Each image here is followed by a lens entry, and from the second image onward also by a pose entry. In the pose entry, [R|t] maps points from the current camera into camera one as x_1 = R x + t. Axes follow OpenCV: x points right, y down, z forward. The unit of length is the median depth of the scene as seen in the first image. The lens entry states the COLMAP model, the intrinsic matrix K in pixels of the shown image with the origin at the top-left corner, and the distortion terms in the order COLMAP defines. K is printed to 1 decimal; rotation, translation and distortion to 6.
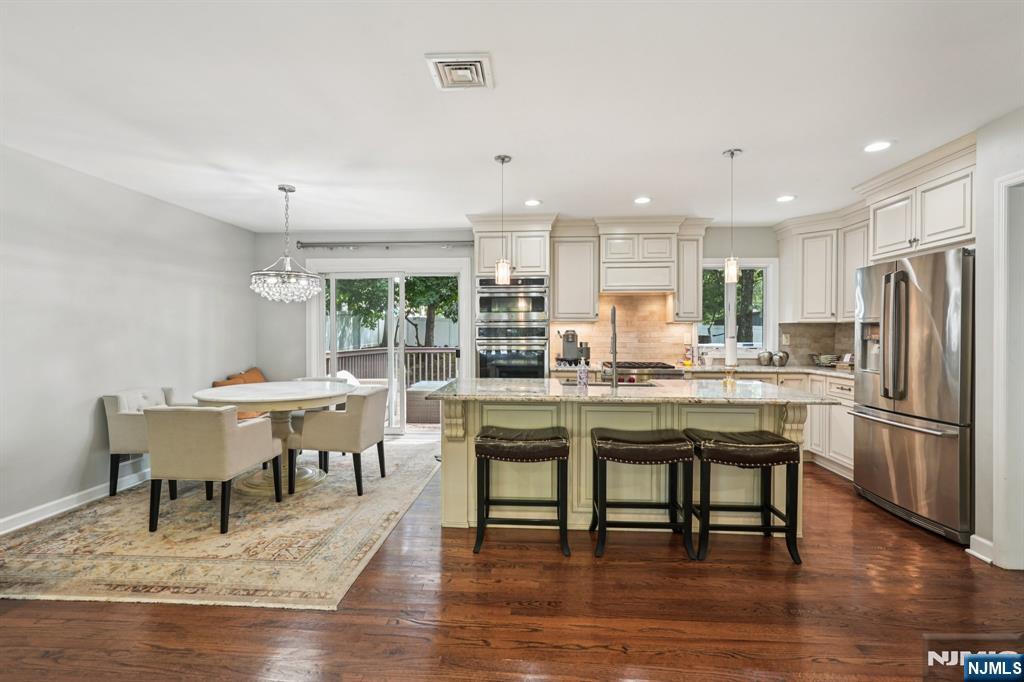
lens RADIAL K [[467.8, 0, 511.0], [0, 467.8, 334.5], [0, 0, 1]] dist [-0.004858, 0.001224]
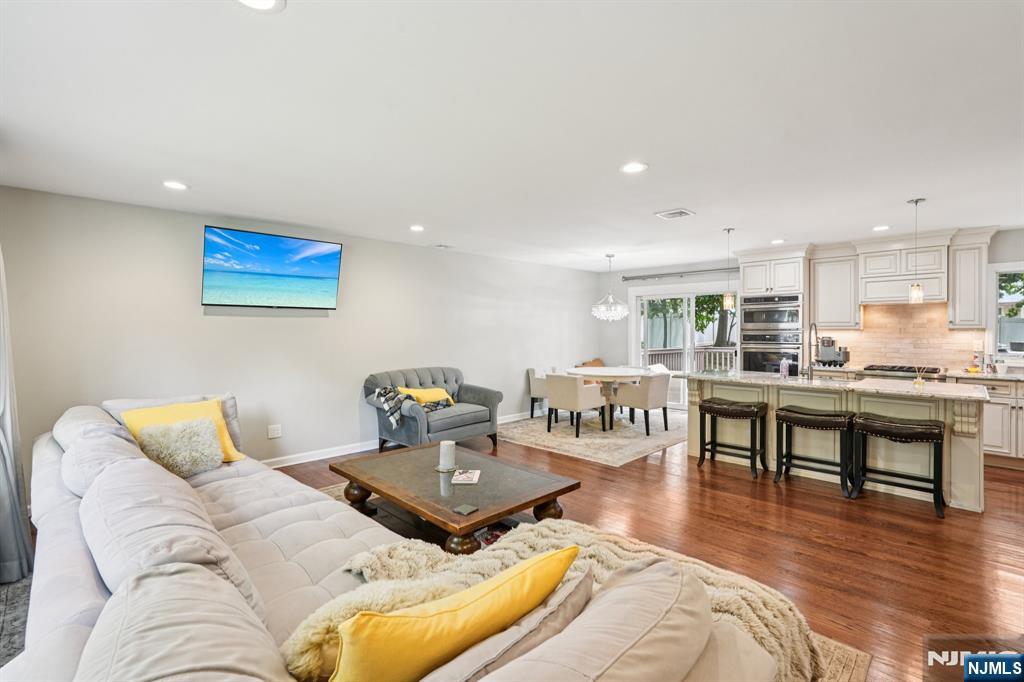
lens RADIAL K [[467.8, 0, 511.0], [0, 467.8, 334.5], [0, 0, 1]] dist [-0.004858, 0.001224]
pose [[0.753127, 0.004937, -0.657856, 0.332637], [-0.001500, 0.999982, 0.005788, -0.022431], [0.657873, -0.003372, 0.753121, -0.475820]]
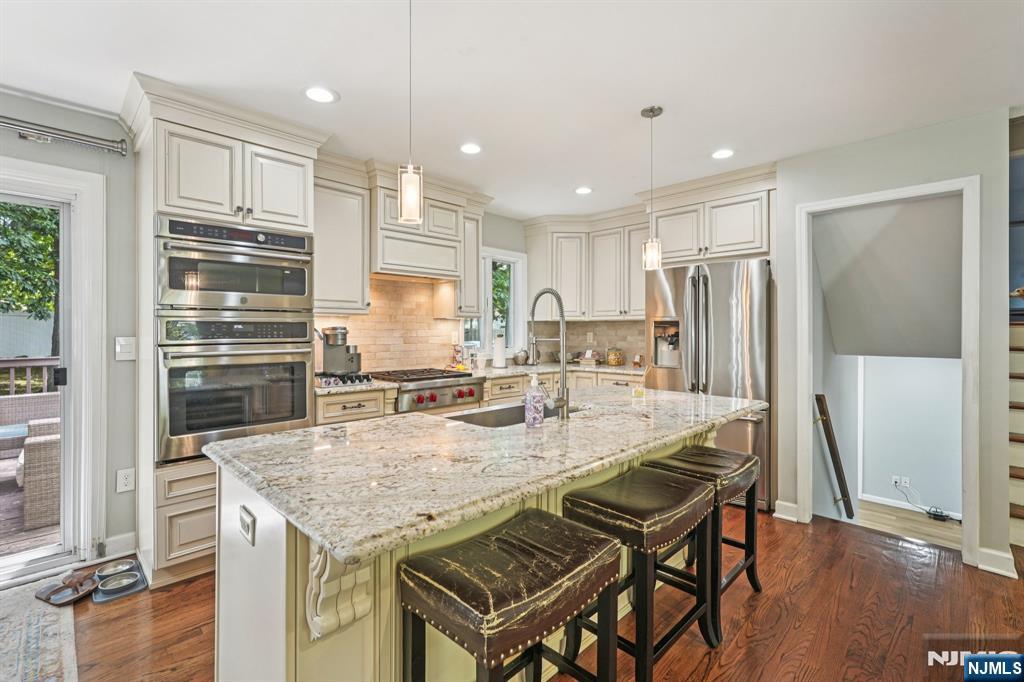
lens RADIAL K [[459.2, 0, 512.1], [0, 459.2, 329.3], [0, 0, 1]] dist [-0.000534, 0.000859]
pose [[0.652308, 0.000958, 0.757953, -0.206943], [0.003913, 0.999982, -0.004631, -0.002509], [-0.757944, 0.005987, 0.652292, 0.458219]]
